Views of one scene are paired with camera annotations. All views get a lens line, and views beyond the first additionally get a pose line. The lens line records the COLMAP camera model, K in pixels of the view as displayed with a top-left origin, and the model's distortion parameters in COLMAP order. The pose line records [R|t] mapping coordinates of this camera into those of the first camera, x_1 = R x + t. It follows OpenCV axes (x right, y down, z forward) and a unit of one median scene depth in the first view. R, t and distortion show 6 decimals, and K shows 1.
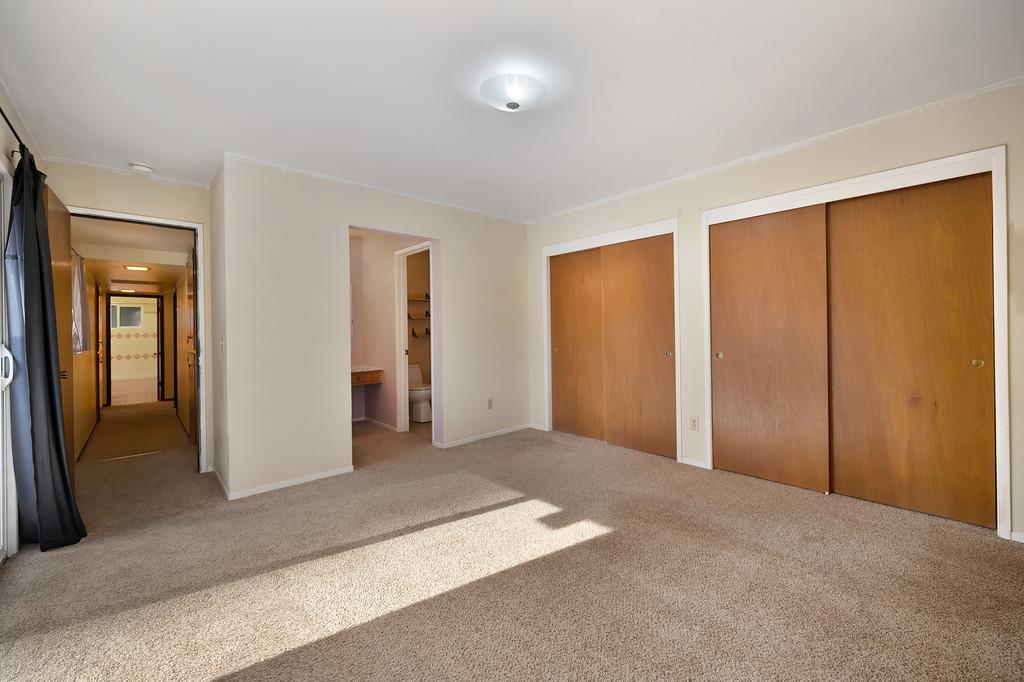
lens RADIAL K [[407.0, 0, 519.8], [0, 407.0, 334.3], [0, 0, 1]] dist [-0.000713, -0.000199]
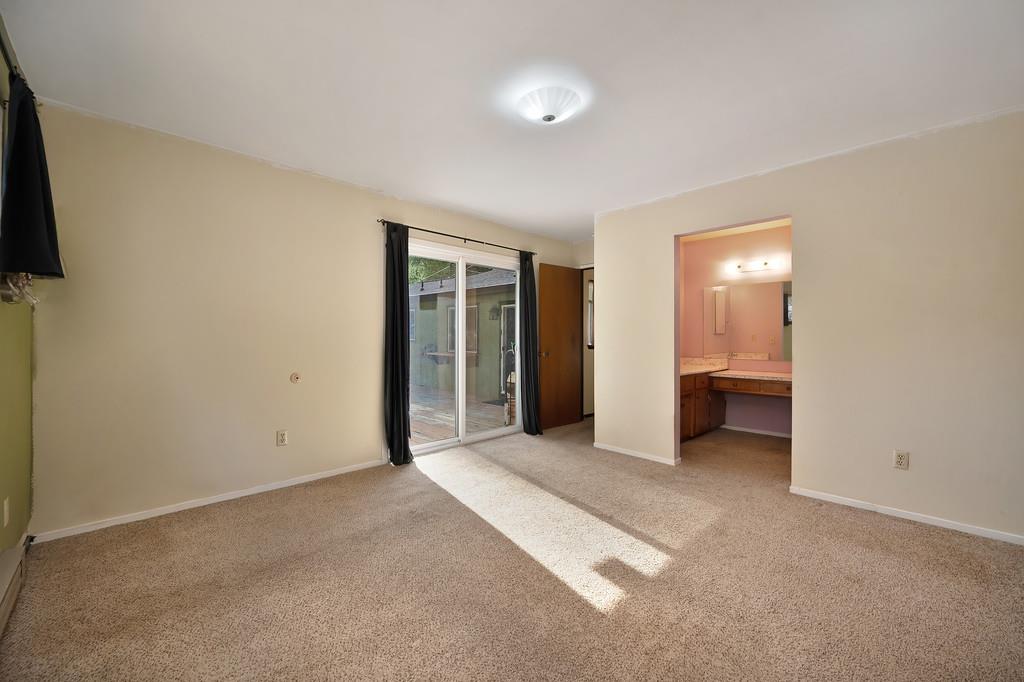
lens RADIAL K [[407.0, 0, 515.1], [0, 407.0, 337.8], [0, 0, 1]] dist [-0.000713, -0.000199]
pose [[0.025134, 0.019209, -0.999500, 0.832246], [-0.010091, 0.999769, 0.018961, -0.018064], [0.999633, 0.009609, 0.025322, 0.725961]]
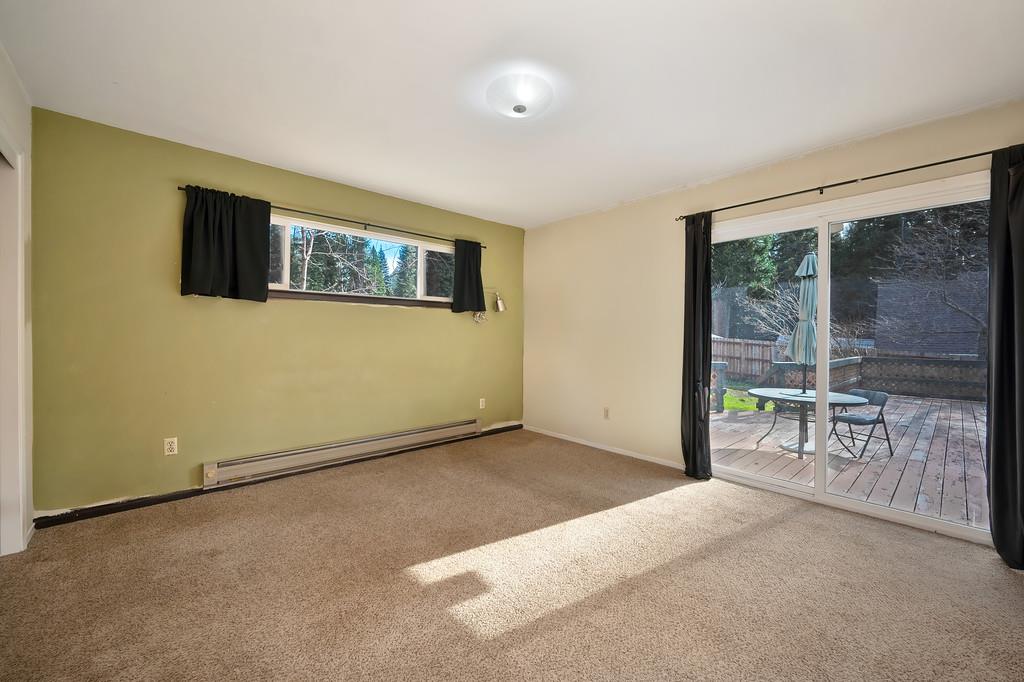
lens RADIAL K [[407.0, 0, 509.3], [0, 407.0, 337.1], [0, 0, 1]] dist [-0.000713, -0.000199]
pose [[-0.999875, 0.007509, 0.013916, -0.003245], [0.007673, 0.999902, 0.011736, -0.009811], [-0.013826, 0.011842, -0.999834, 1.637184]]
